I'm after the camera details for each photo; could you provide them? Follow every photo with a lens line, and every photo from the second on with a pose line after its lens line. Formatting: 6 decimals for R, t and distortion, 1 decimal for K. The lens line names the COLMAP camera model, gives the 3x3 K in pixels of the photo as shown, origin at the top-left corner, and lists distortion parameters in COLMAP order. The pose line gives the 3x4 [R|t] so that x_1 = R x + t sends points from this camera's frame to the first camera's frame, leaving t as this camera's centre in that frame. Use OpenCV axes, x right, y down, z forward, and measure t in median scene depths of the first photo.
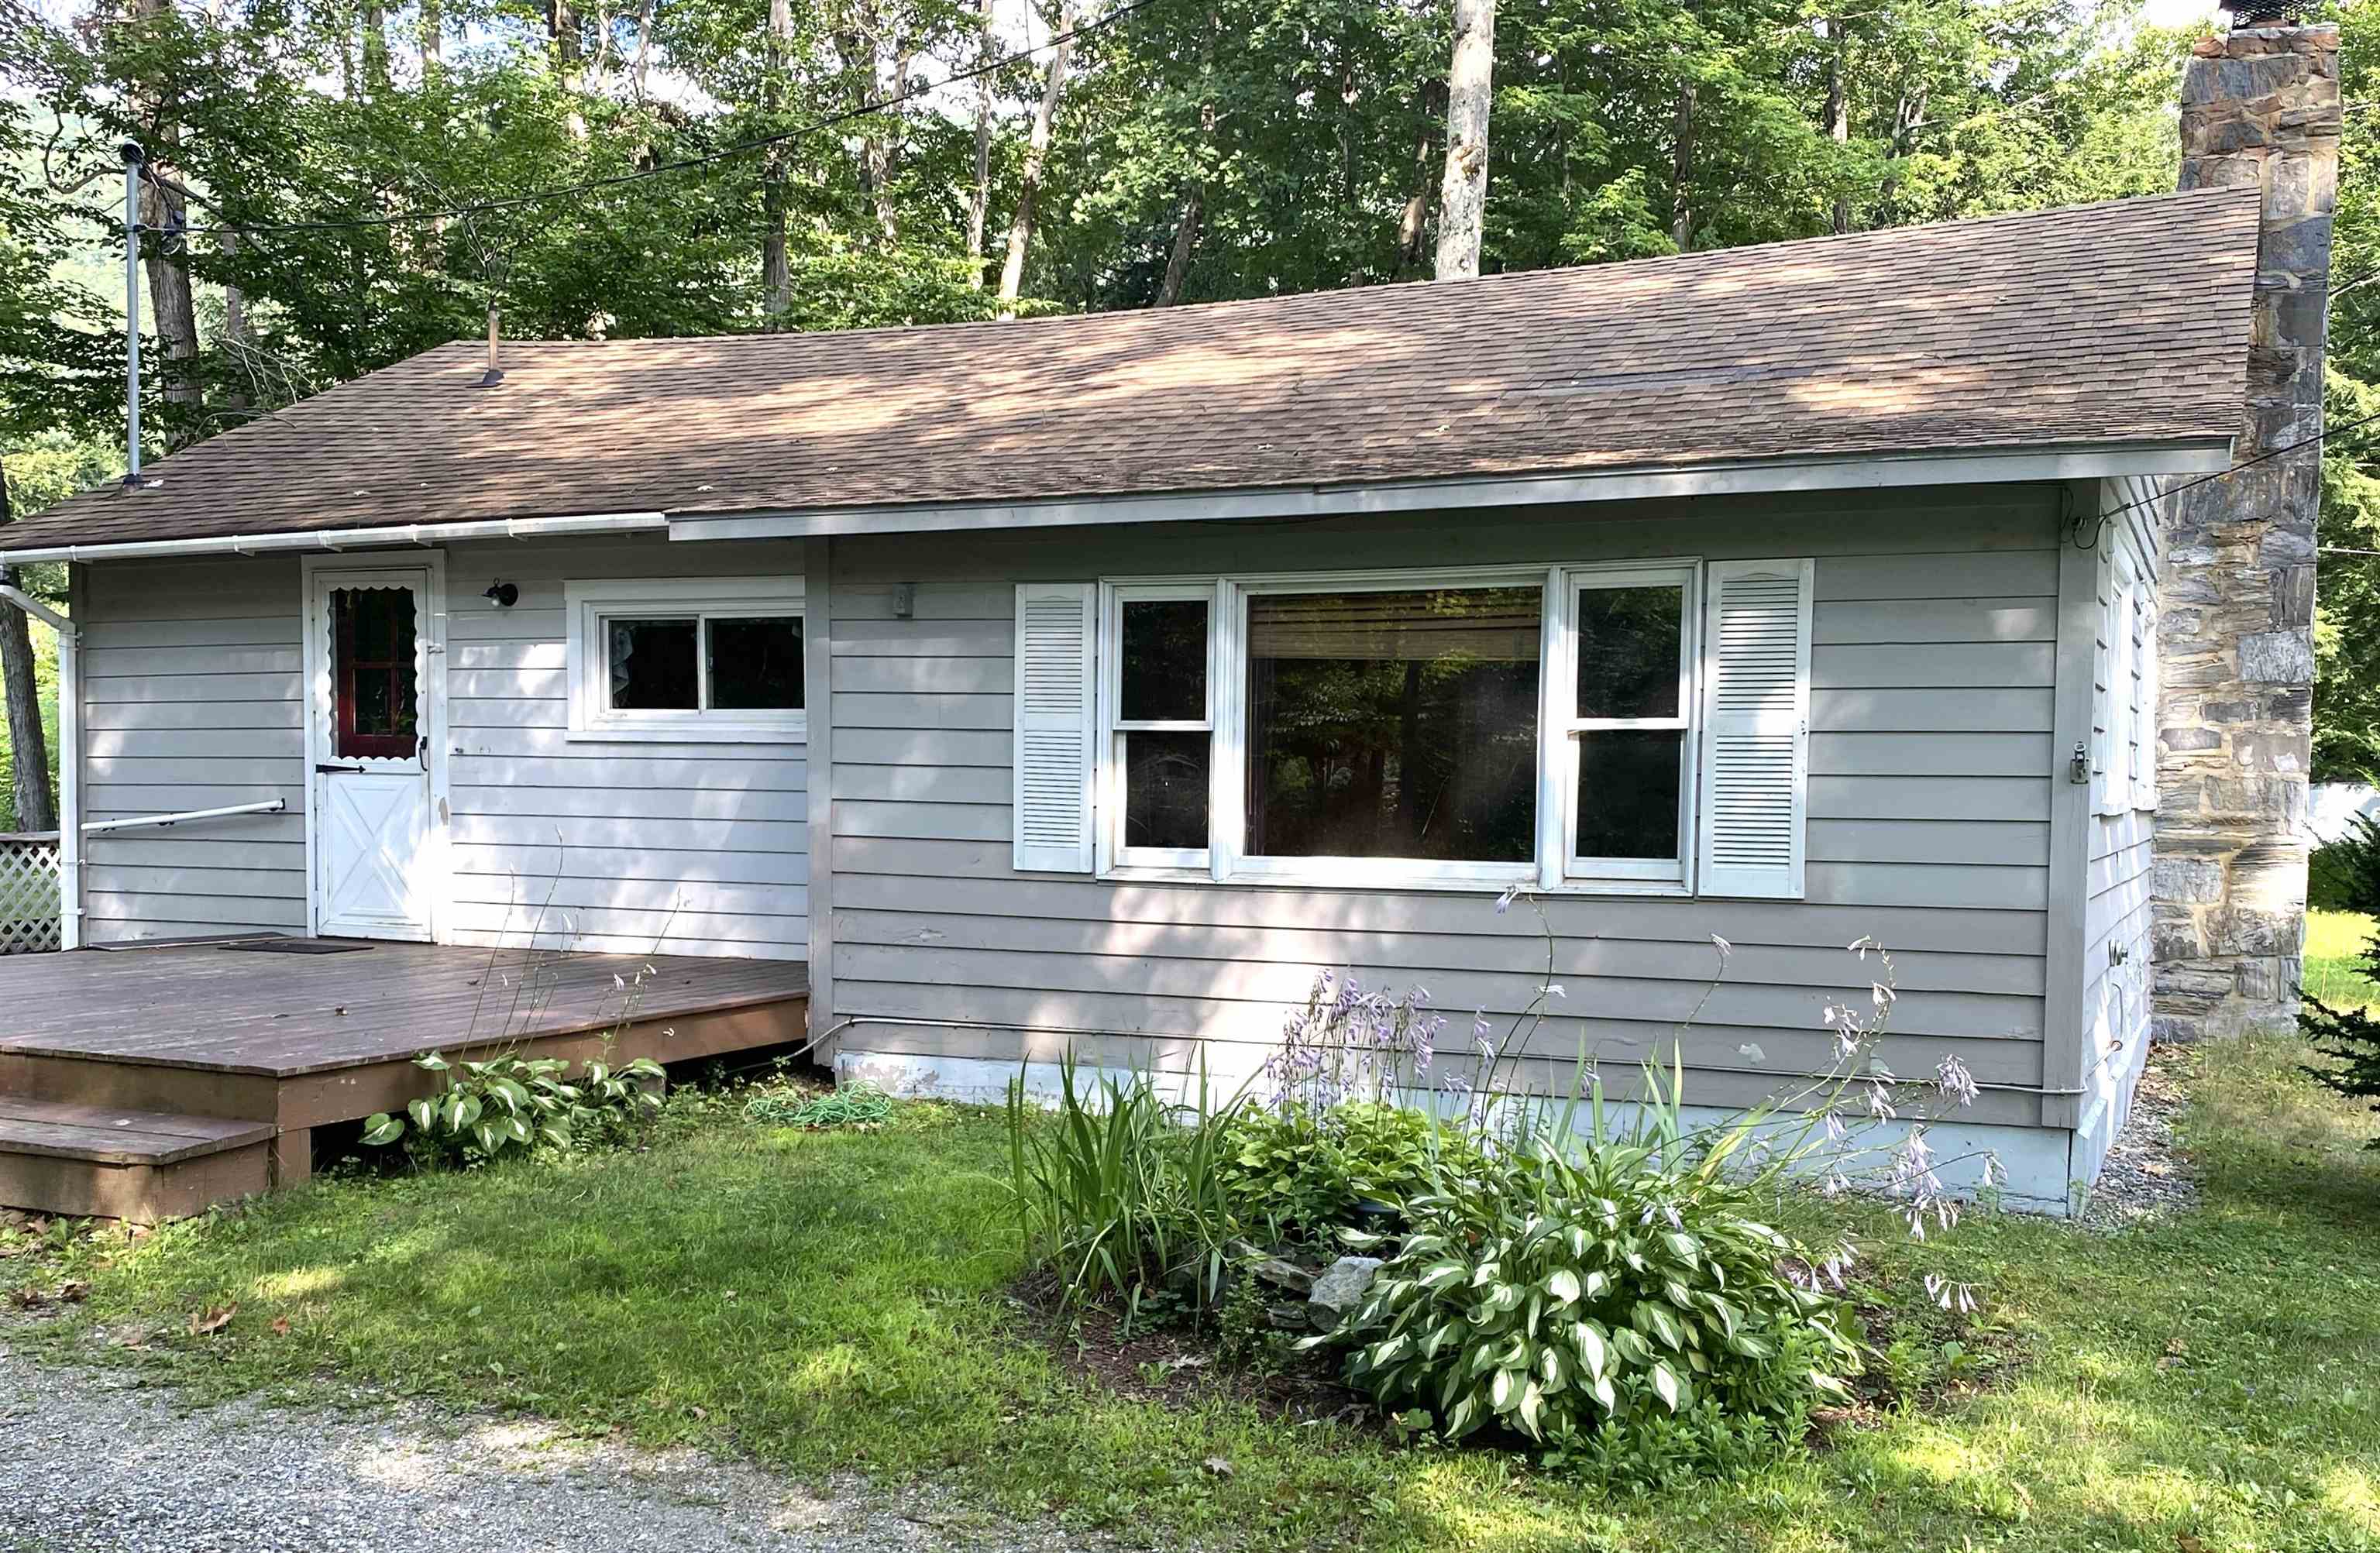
lens RADIAL K [[2386.0, 0, 1189.6], [0, 2386.0, 795.7], [0, 0, 1]] dist [0.002657, 0.000000]
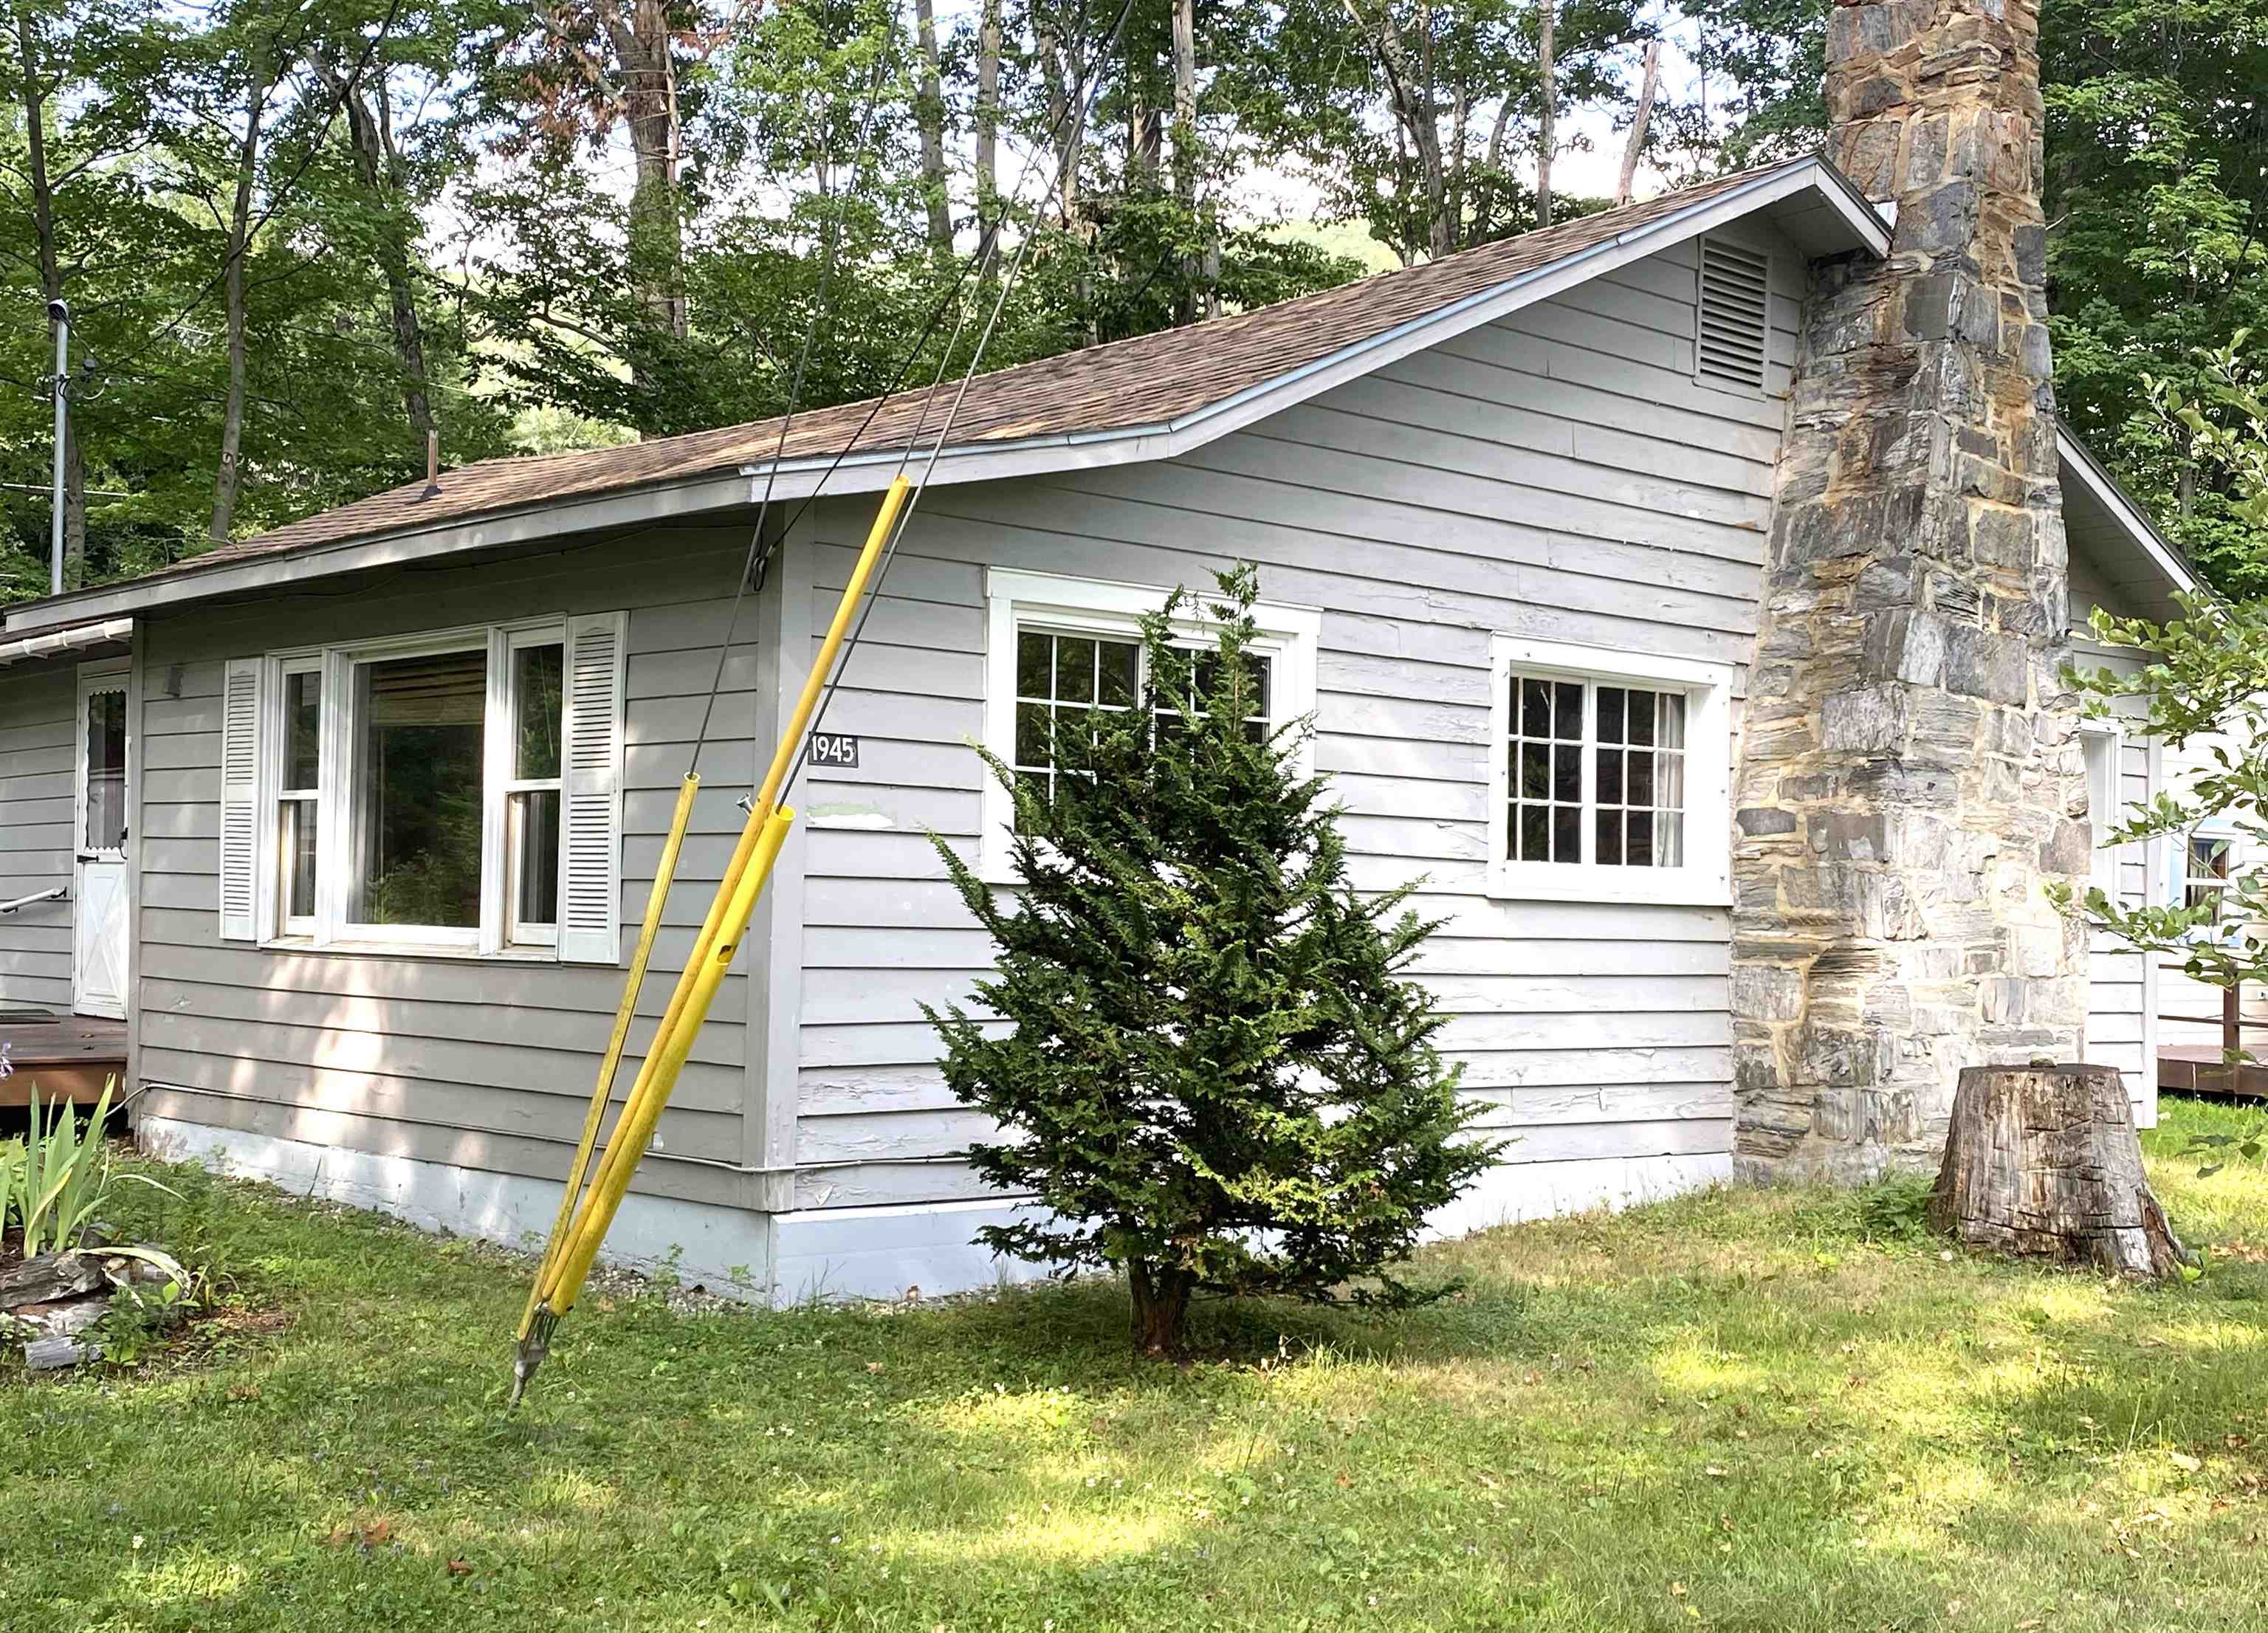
lens RADIAL K [[2690.4, 0, 1134.8], [0, 2690.4, 803.2], [0, 0, 1]] dist [0.007911, 0.000000]
pose [[0.920699, -0.007822, -0.390196, 0.582449], [-0.013516, 0.998560, -0.051909, 0.021456], [0.390040, 0.053067, 0.919267, 0.056007]]
